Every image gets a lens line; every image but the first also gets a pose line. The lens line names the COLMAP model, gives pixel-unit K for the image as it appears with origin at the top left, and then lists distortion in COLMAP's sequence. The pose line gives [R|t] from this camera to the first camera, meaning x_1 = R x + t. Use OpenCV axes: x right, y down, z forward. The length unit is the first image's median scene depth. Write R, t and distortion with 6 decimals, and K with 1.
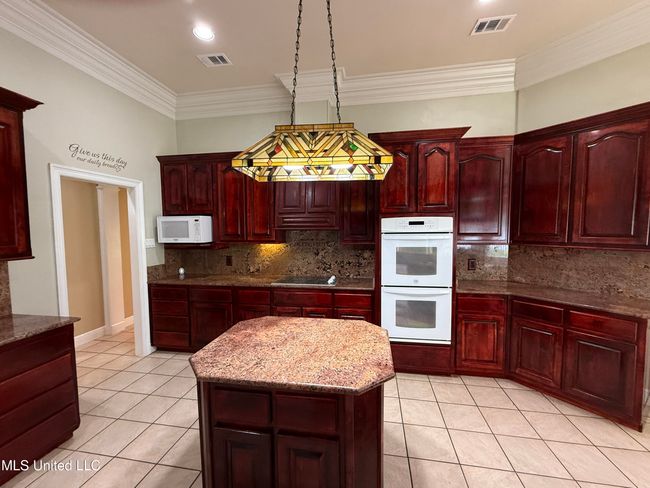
lens RADIAL K [[263.8, 0, 325.0], [0, 263.8, 244.0], [0, 0, 1]] dist [-0.000608, -0.000093]
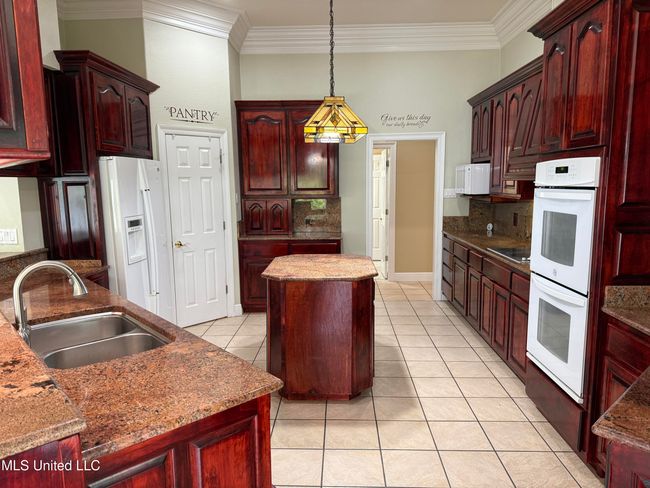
lens RADIAL K [[463.6, 0, 325.0], [0, 463.6, 244.0], [0, 0, 1]] dist [-0.006271, -0.002591]
pose [[0.141772, 0.138841, -0.980114, 1.029197], [-0.043286, 0.990038, 0.133985, -0.027487], [0.988952, 0.023430, 0.146370, 0.286916]]
